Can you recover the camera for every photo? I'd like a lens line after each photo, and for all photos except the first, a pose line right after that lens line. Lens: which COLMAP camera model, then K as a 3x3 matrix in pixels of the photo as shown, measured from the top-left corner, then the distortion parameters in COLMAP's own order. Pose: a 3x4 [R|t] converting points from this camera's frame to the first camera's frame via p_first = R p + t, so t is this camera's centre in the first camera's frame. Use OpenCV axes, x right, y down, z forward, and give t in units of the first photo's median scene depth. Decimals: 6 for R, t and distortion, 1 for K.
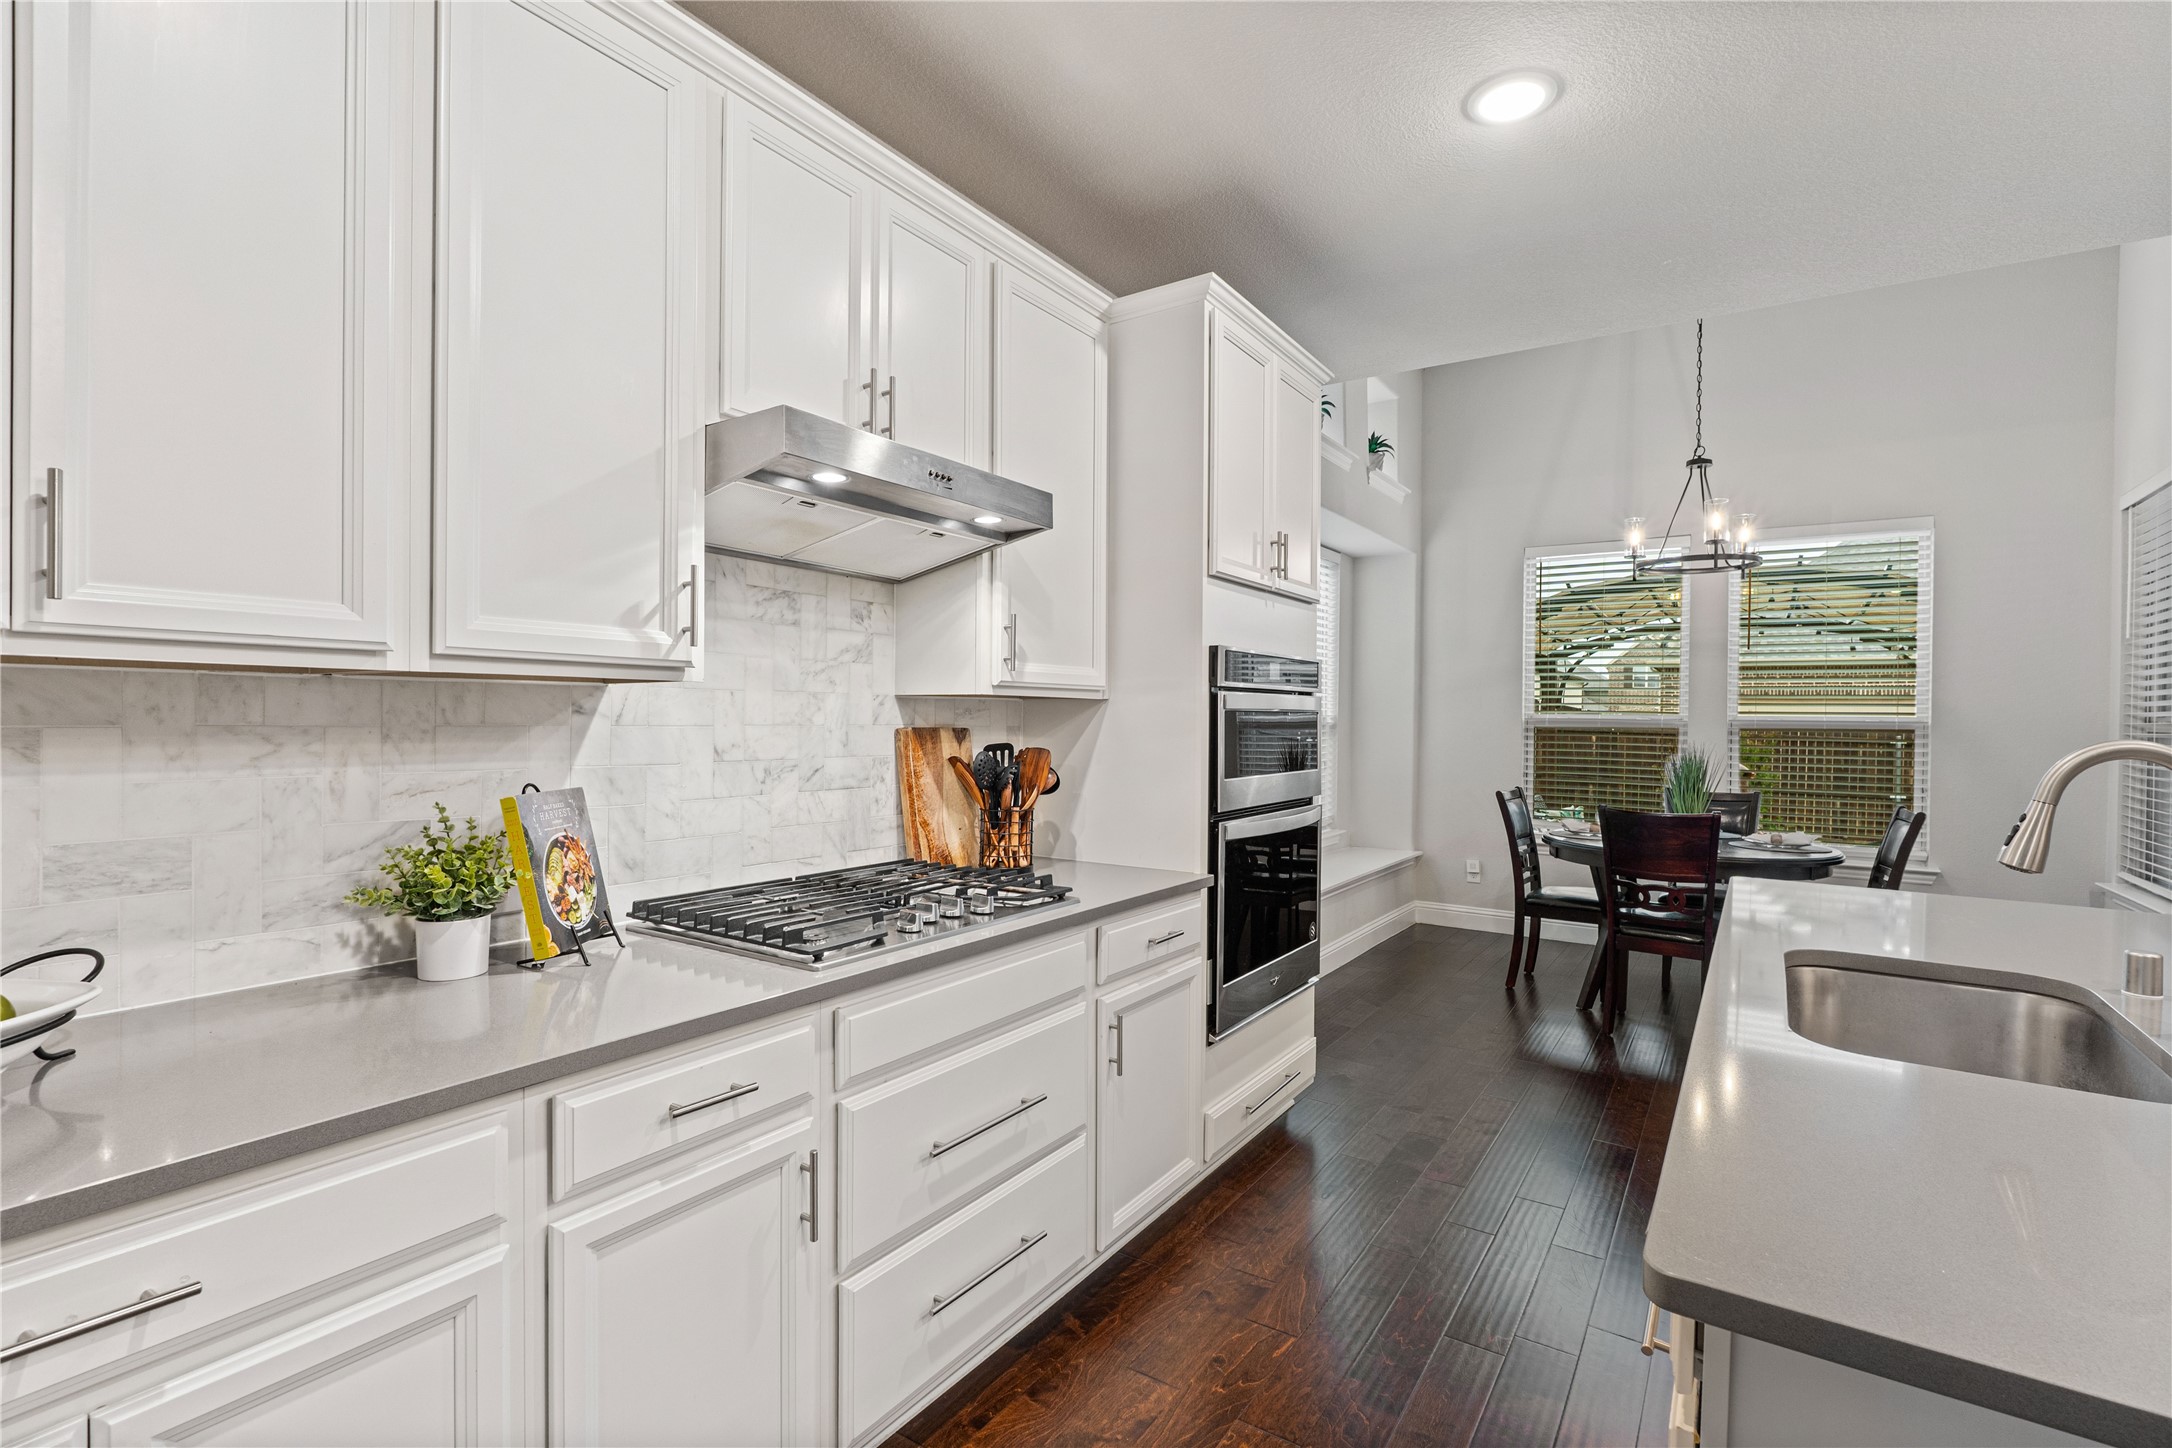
lens RADIAL K [[1013.6, 0, 1082.8], [0, 1013.6, 721.1], [0, 0, 1]] dist [-0.004292, -0.000521]
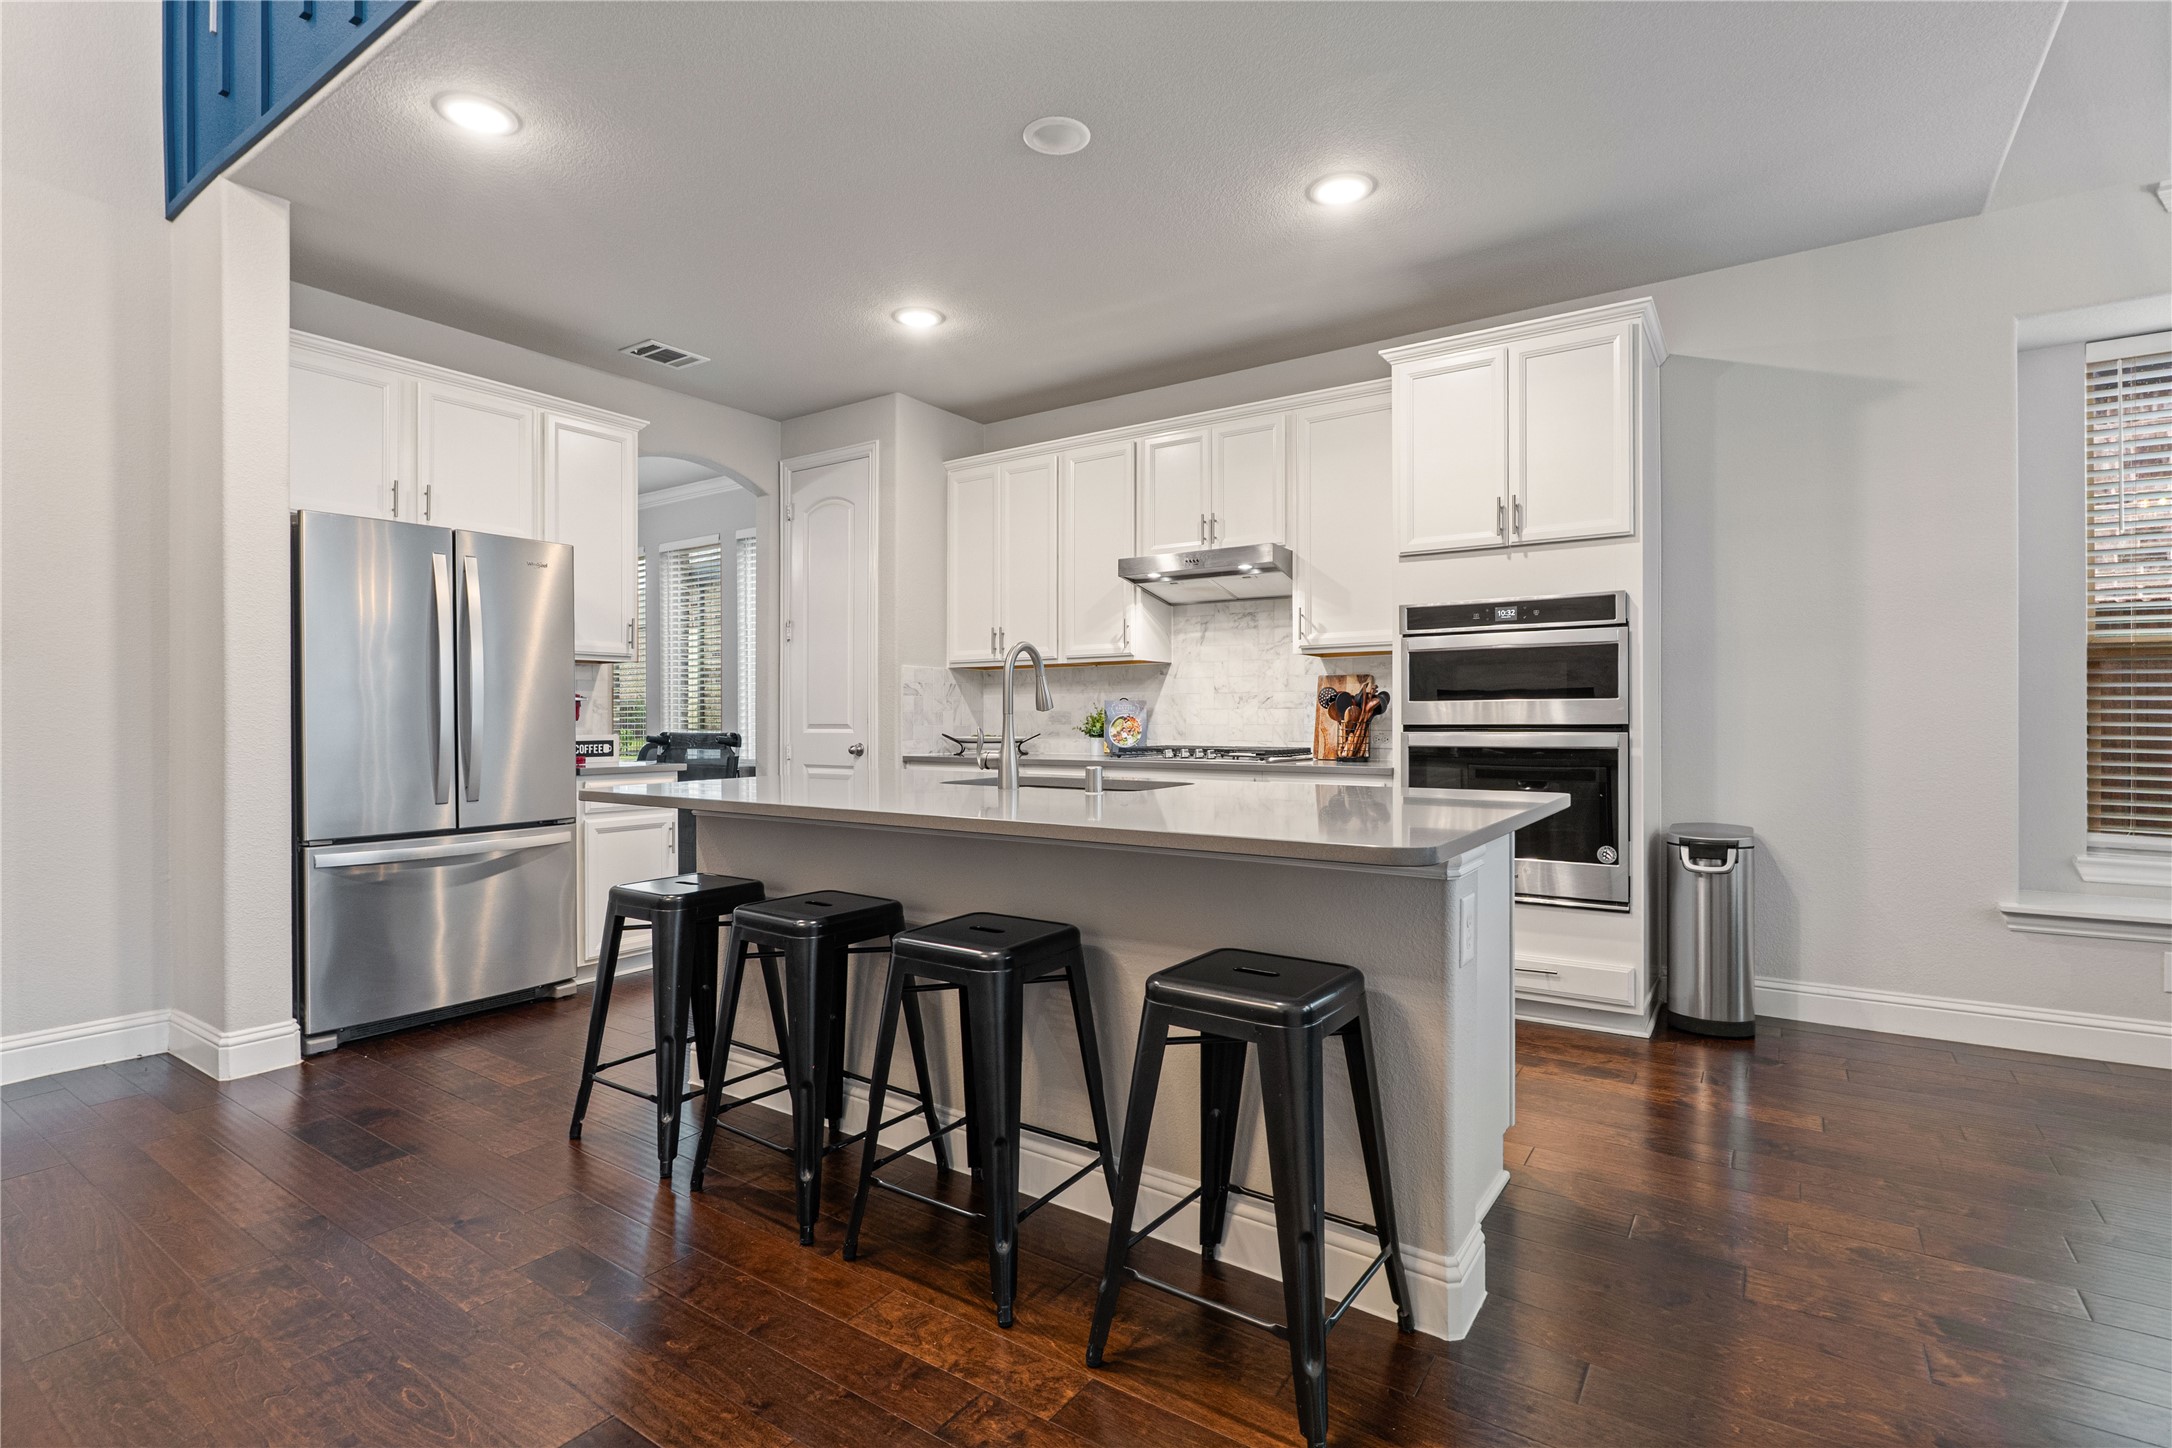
lens RADIAL K [[1013.6, 0, 1148.0], [0, 1013.6, 716.6], [0, 0, 1]] dist [-0.004292, -0.000521]
pose [[0.034883, -0.010839, -0.999333, 1.603306], [0.004359, 0.999933, -0.010693, 0.097151], [0.999382, -0.003983, 0.034928, 0.632345]]
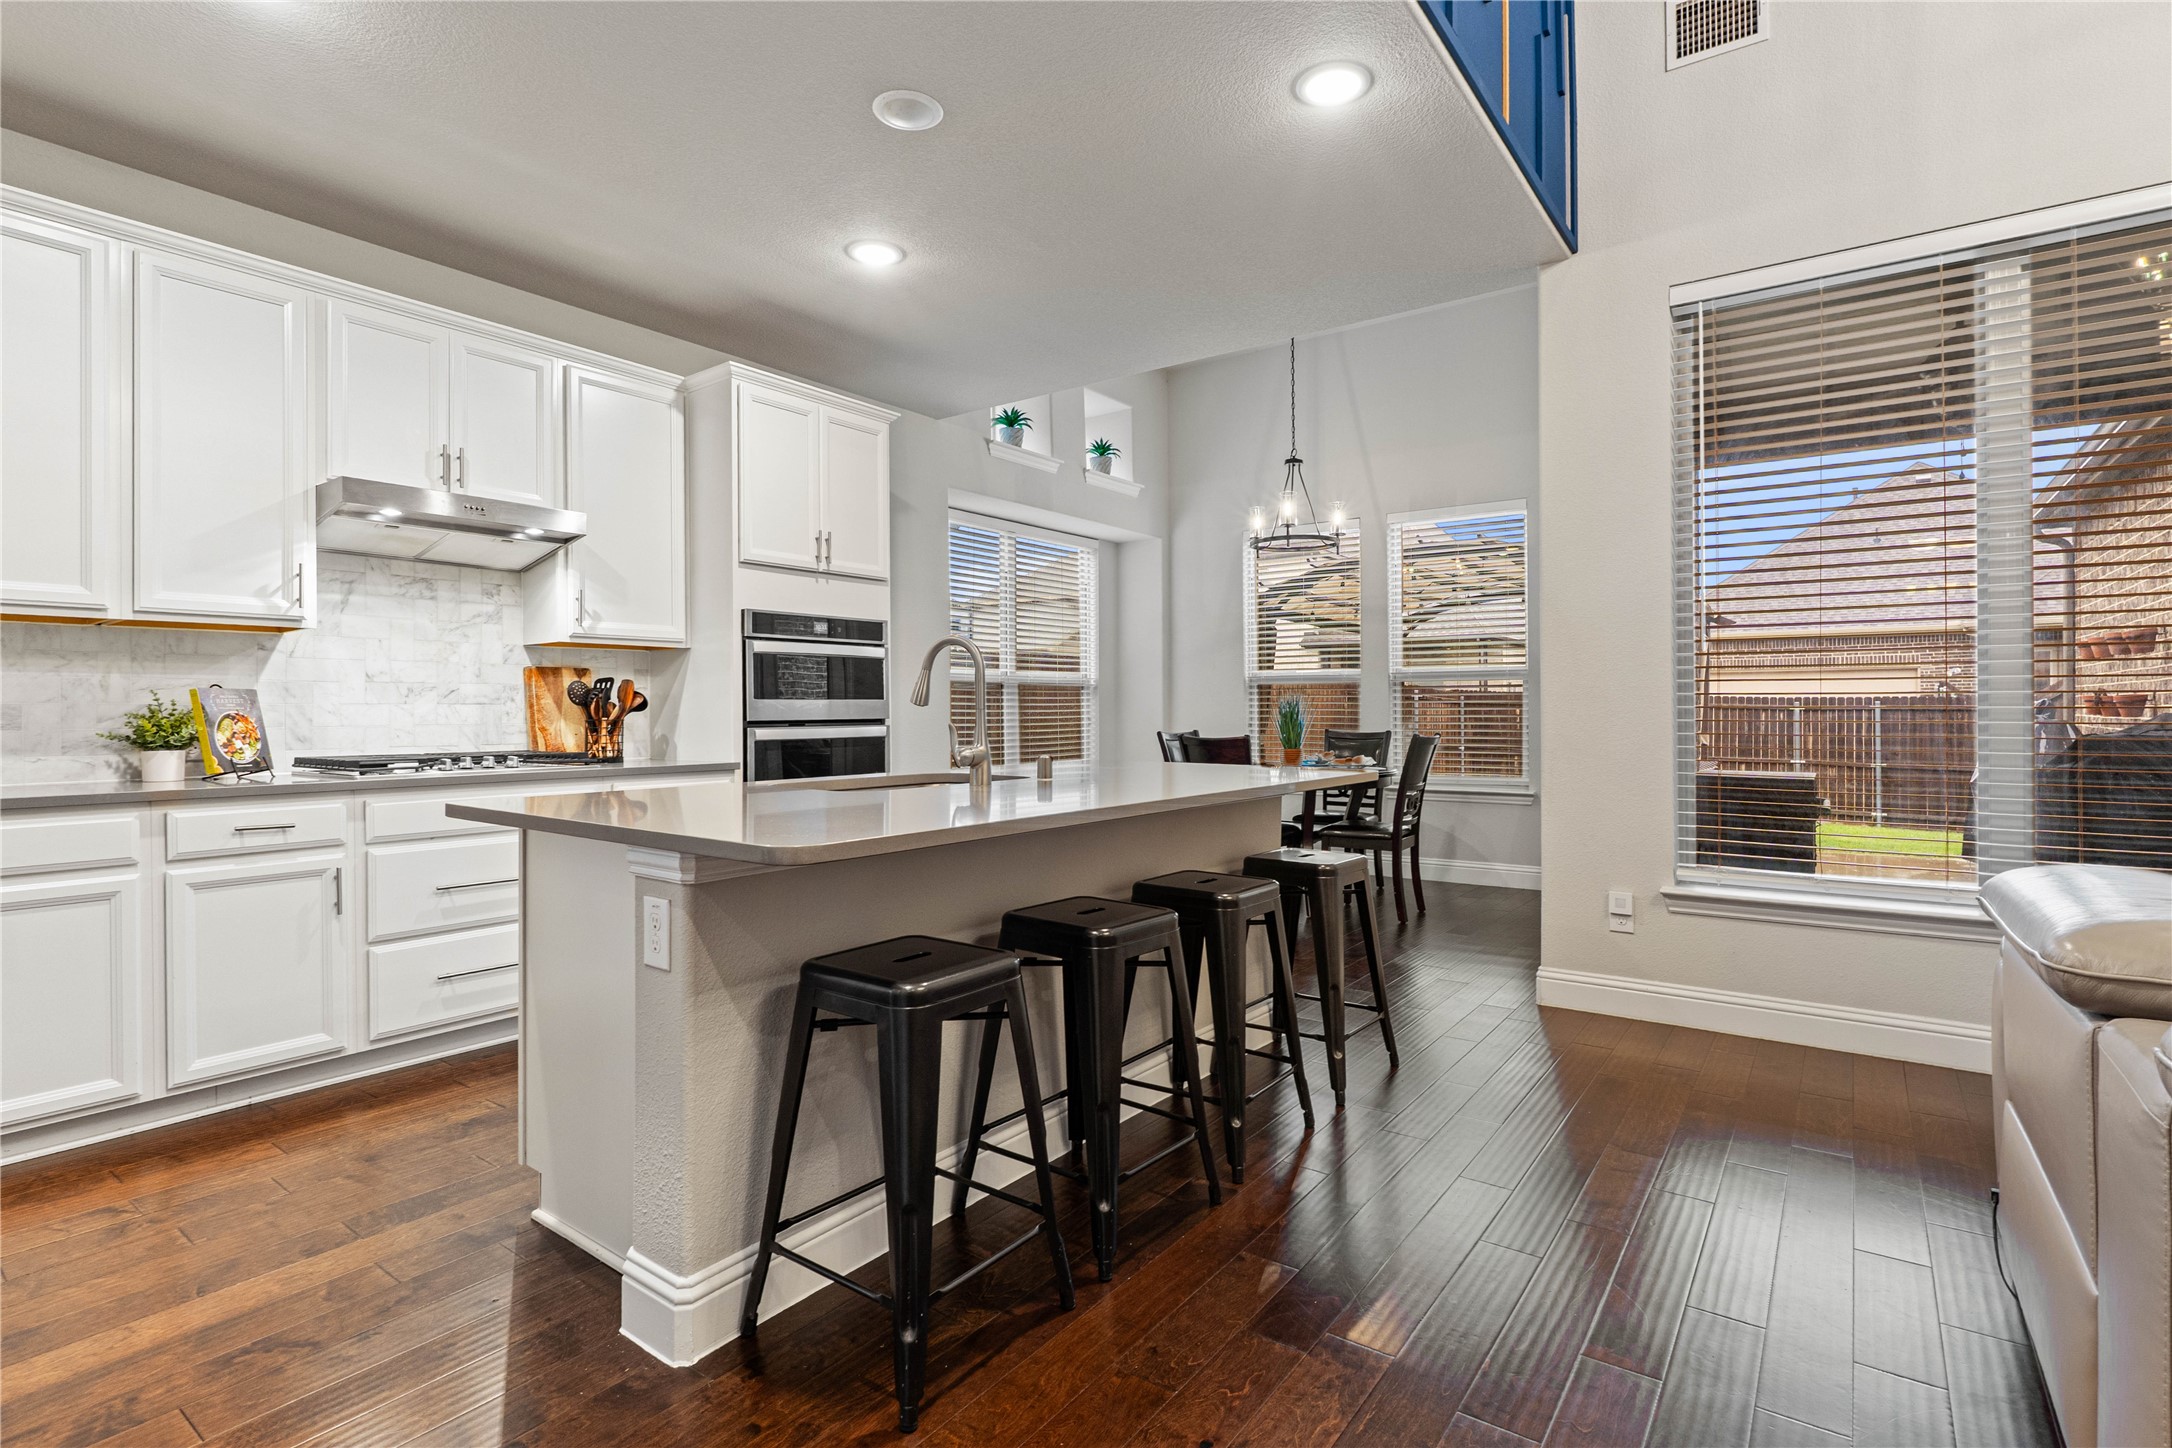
lens RADIAL K [[1013.6, 0, 1046.5], [0, 1013.6, 706.5], [0, 0, 1]] dist [-0.004292, -0.000521]
pose [[0.998475, -0.017225, -0.052458, 0.686226], [0.016930, 0.999838, -0.006073, 0.090051], [0.052554, 0.005175, 0.998605, -0.488638]]
